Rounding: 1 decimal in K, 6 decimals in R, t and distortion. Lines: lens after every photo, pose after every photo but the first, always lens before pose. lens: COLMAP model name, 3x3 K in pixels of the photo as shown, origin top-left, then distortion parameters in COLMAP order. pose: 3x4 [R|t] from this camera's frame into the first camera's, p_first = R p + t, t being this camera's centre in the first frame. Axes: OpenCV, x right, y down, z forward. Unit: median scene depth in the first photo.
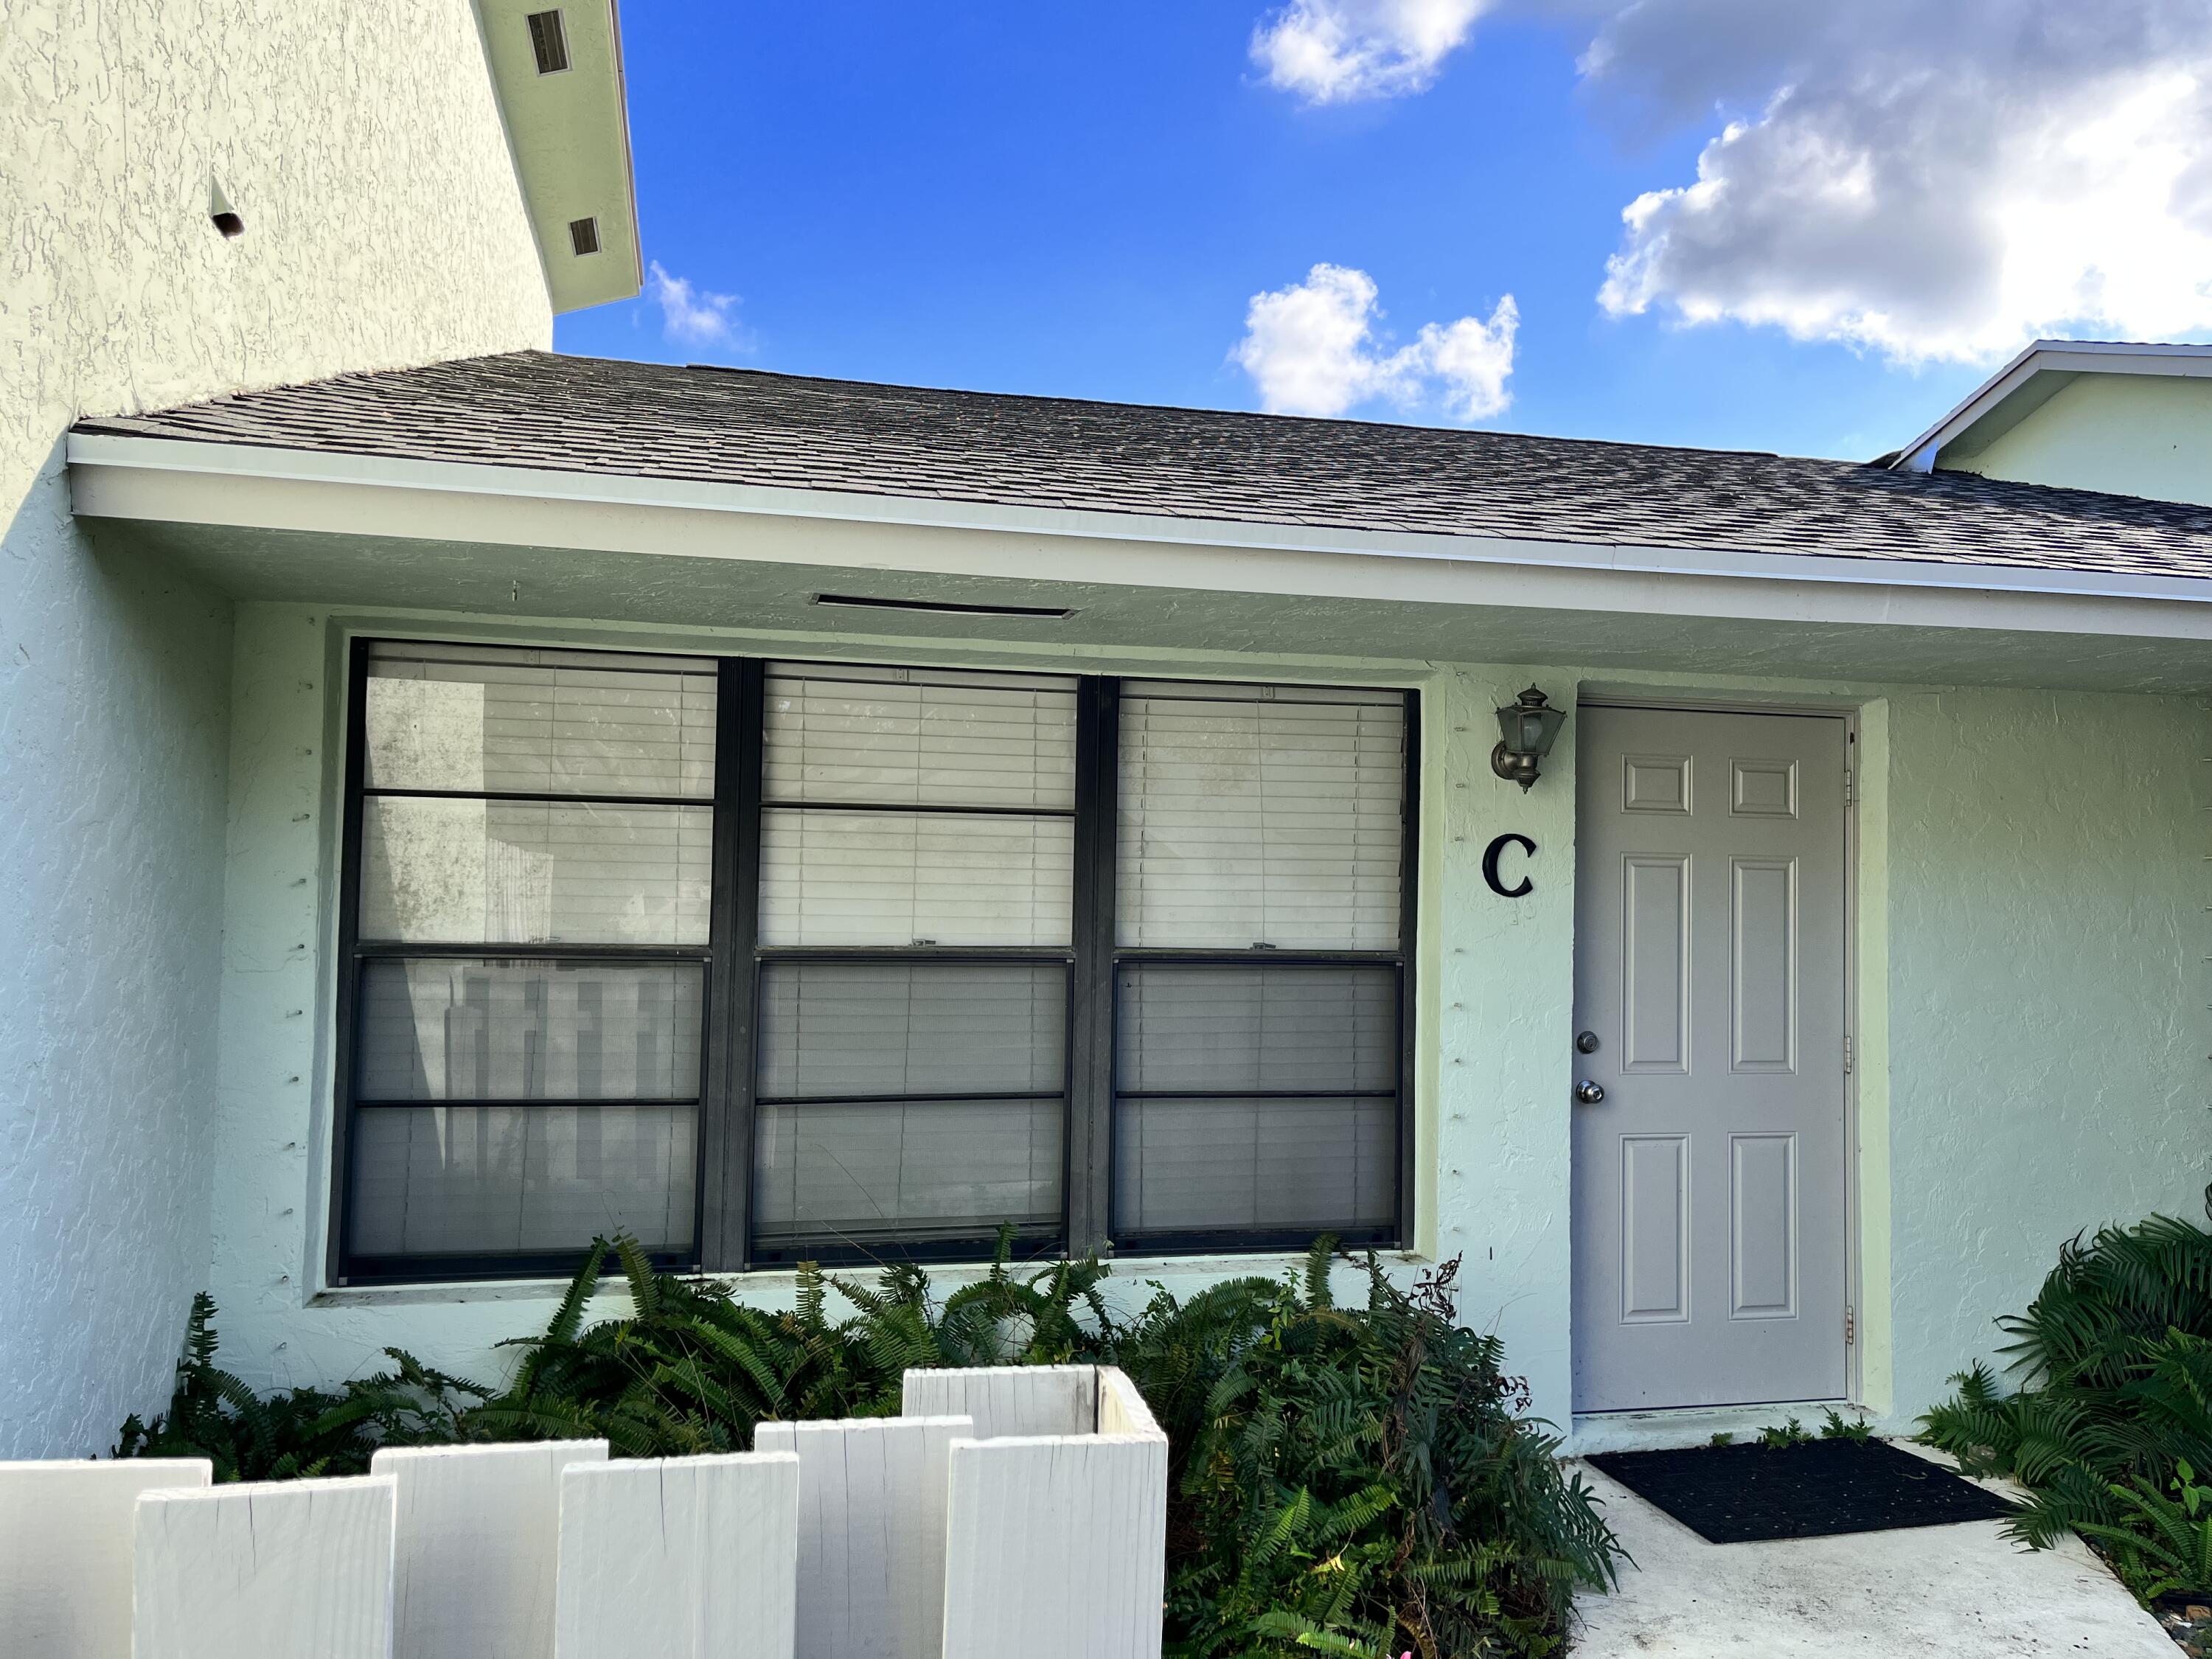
lens RADIAL K [[1661.9, 0, 1112.8], [0, 1661.9, 834.4], [0, 0, 1]] dist [0.090662, -0.121720]
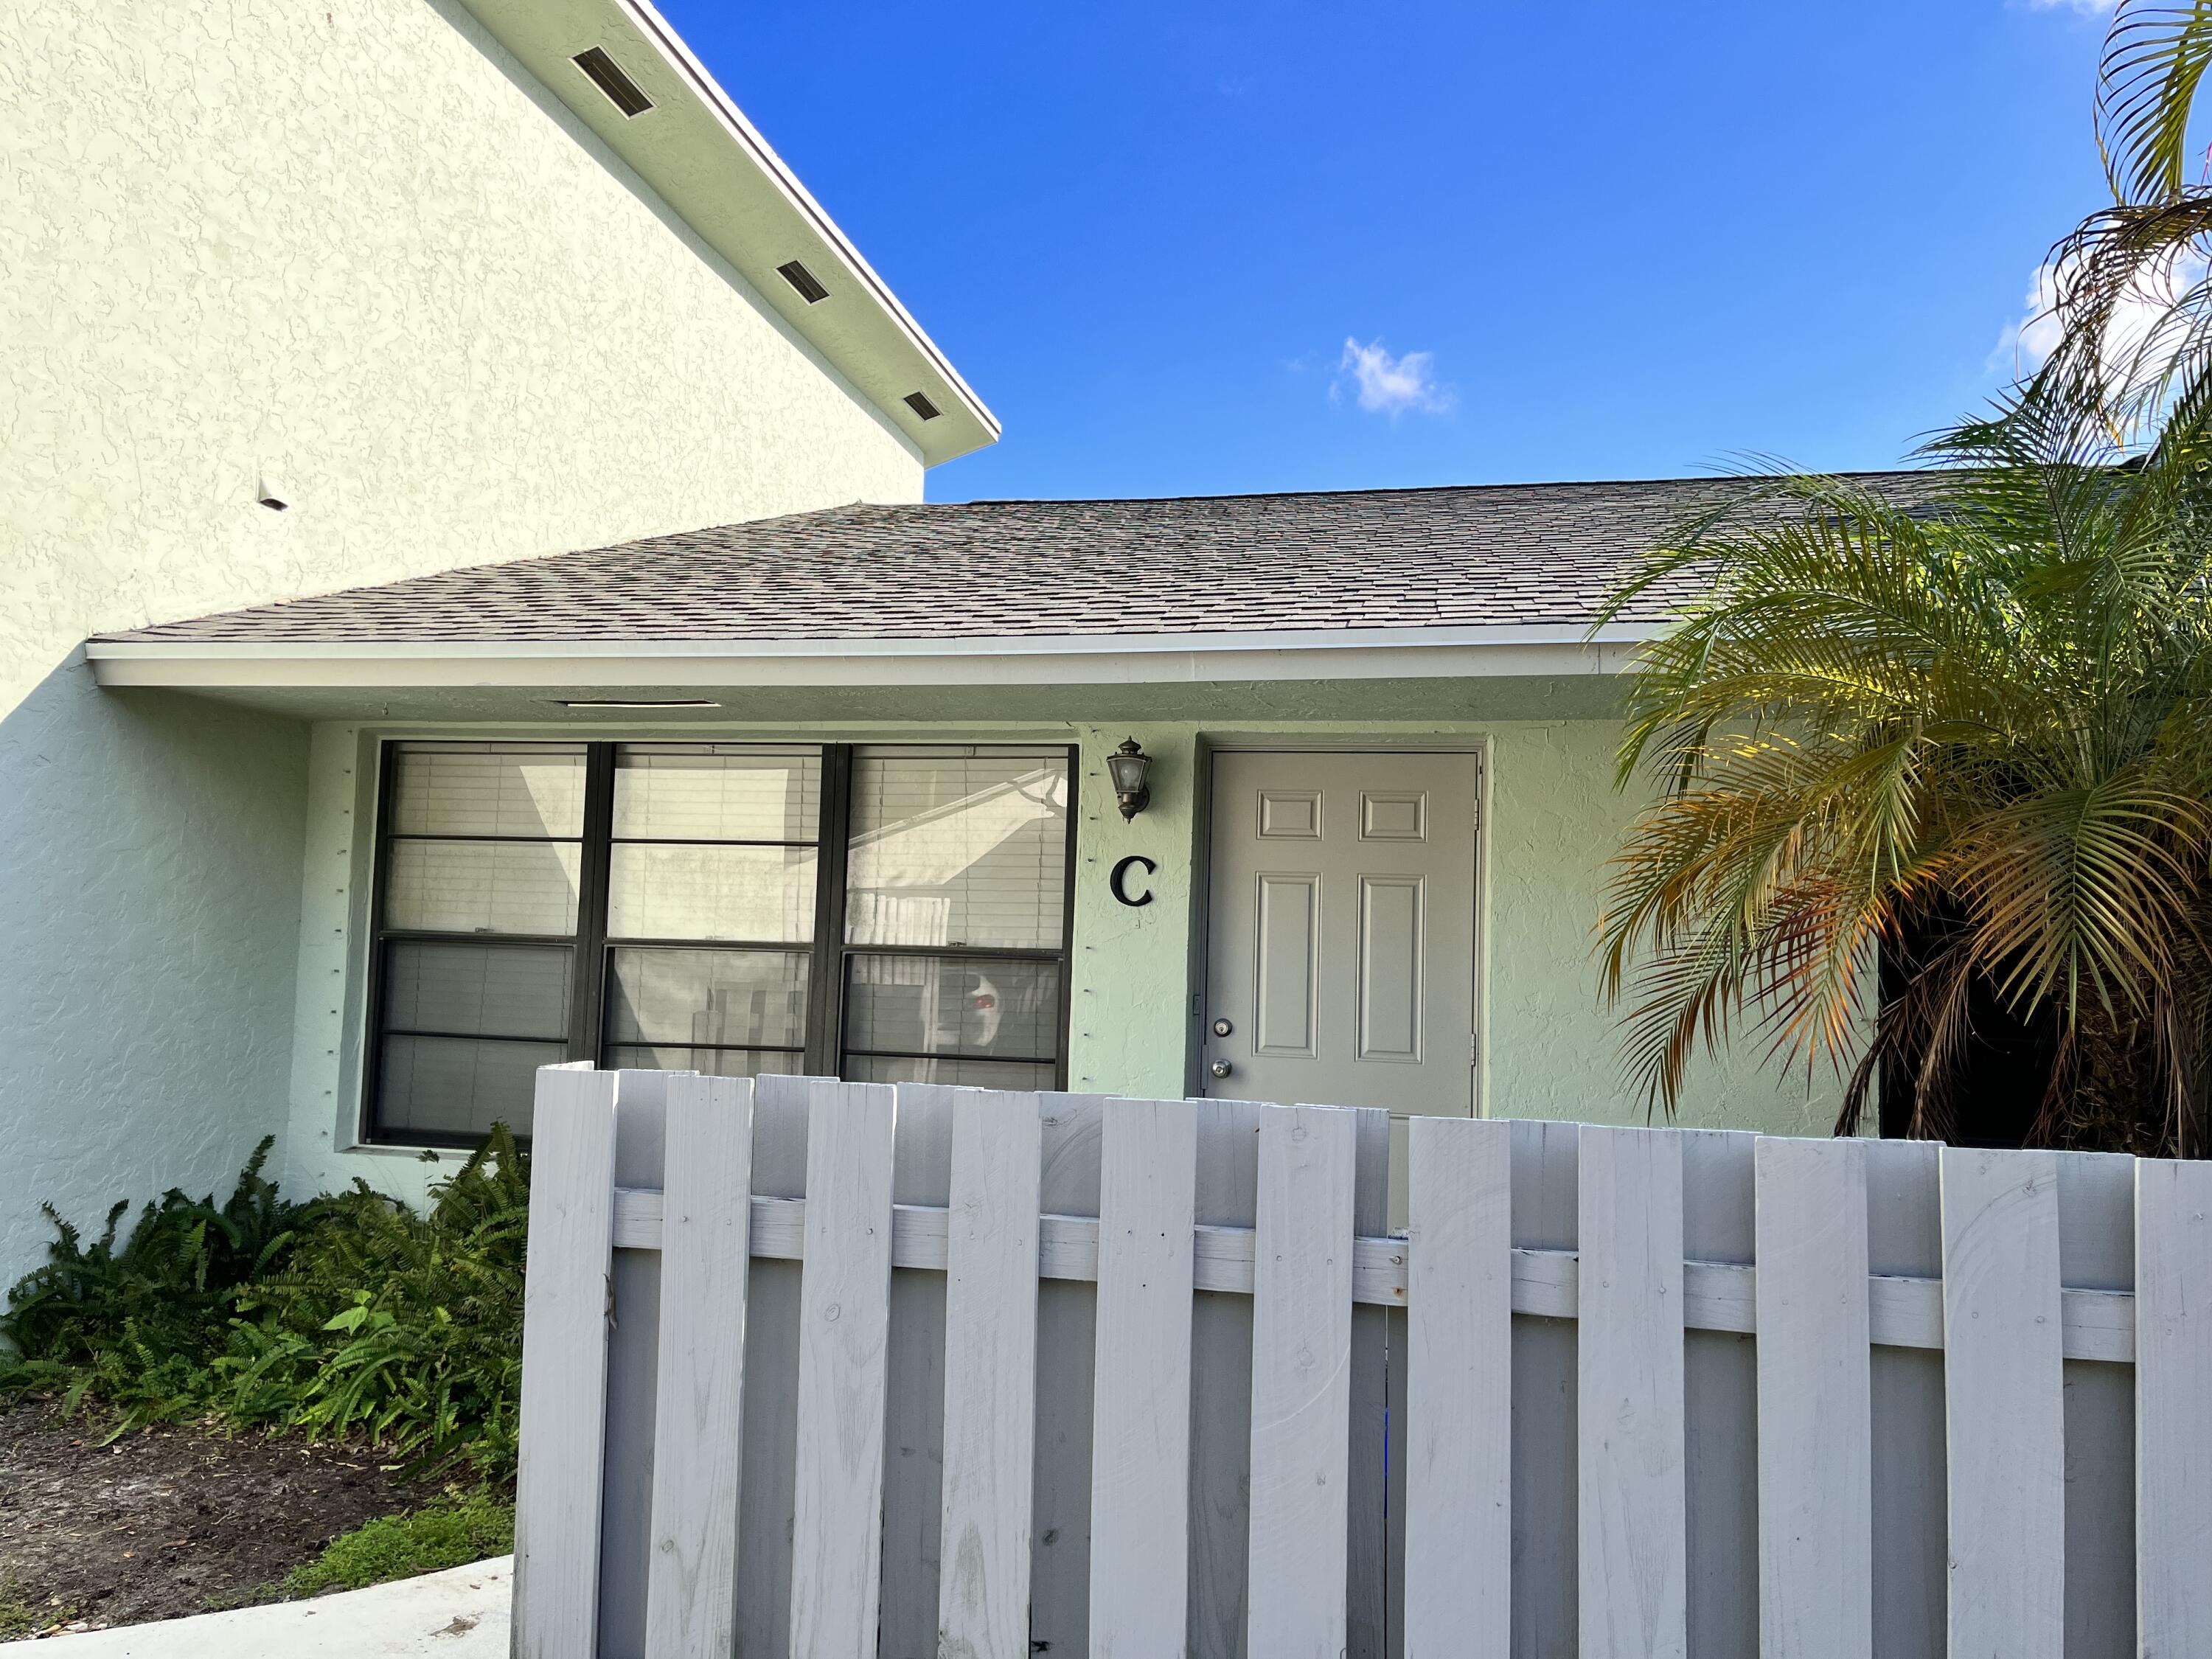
lens RADIAL K [[1661.9, 0, 1112.8], [0, 1661.9, 834.4], [0, 0, 1]] dist [0.090662, -0.121720]
pose [[0.904350, -0.018031, -0.426410, 0.814658], [0.001043, 0.999198, -0.040039, 0.036054], [0.426790, 0.035764, 0.903643, -0.144258]]
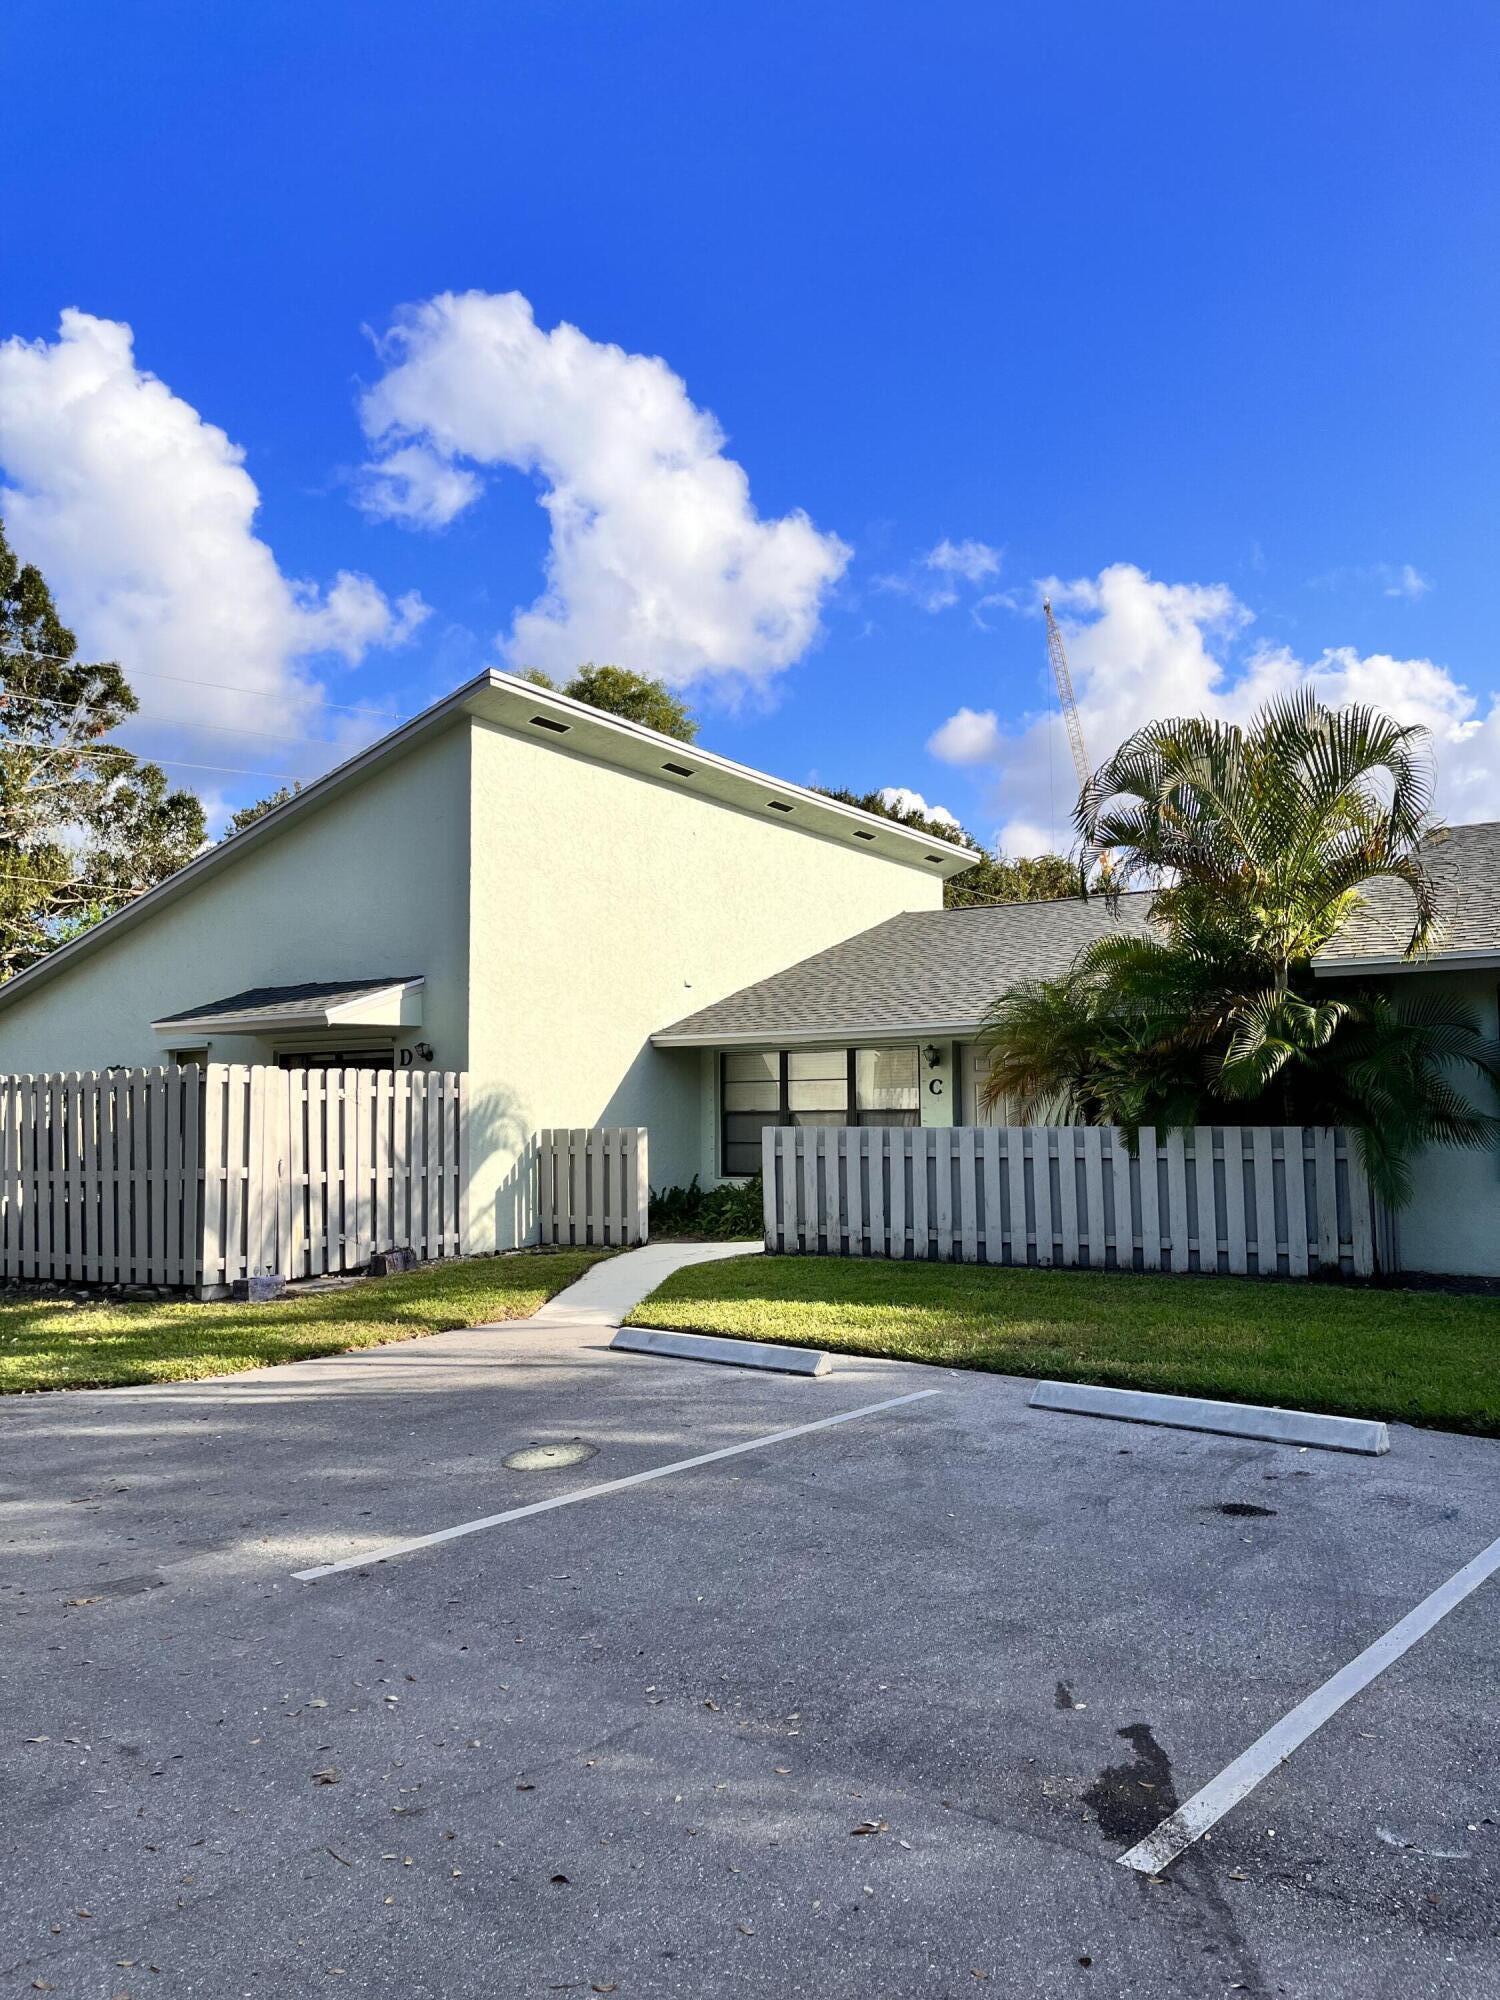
lens RADIAL K [[1497.1, 0, 745.3], [0, 1497.1, 1010.4], [0, 0, 1]] dist [0.074563, -0.098836]
pose [[0.694564, -0.077028, -0.715295, 2.756038], [0.043576, 0.996931, -0.065043, 0.053513], [0.718110, 0.014007, 0.695789, -2.044083]]
